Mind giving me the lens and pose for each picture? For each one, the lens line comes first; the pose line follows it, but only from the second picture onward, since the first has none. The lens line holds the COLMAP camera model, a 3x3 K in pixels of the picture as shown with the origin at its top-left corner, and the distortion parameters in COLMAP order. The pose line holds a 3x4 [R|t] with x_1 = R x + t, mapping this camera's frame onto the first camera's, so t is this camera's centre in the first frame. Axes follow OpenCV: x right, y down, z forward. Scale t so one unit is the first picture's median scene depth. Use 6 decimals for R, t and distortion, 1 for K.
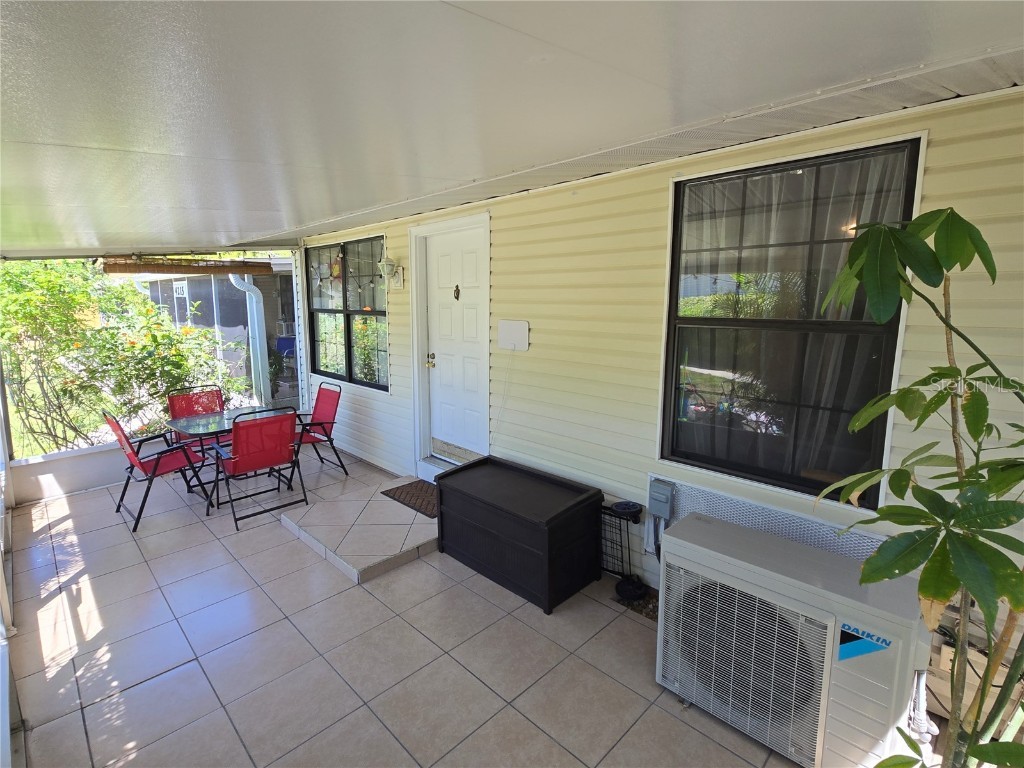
lens RADIAL K [[497.9, 0, 512.0], [0, 497.9, 384.0], [0, 0, 1]] dist [-0.003322, -0.000457]
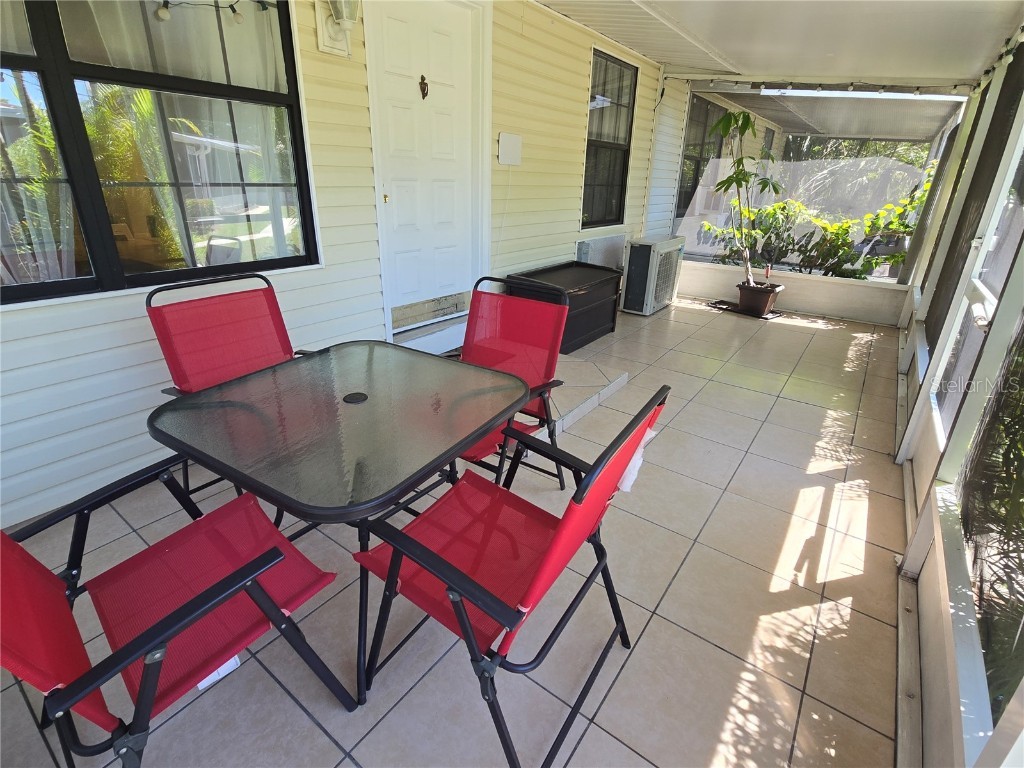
lens RADIAL K [[497.9, 0, 512.0], [0, 497.9, 384.0], [0, 0, 1]] dist [-0.003322, -0.000457]
pose [[-0.155115, -0.373108, 0.914730, -1.322700], [0.152349, 0.905825, 0.395310, -0.073844], [-0.976078, 0.200677, -0.083665, 1.382837]]
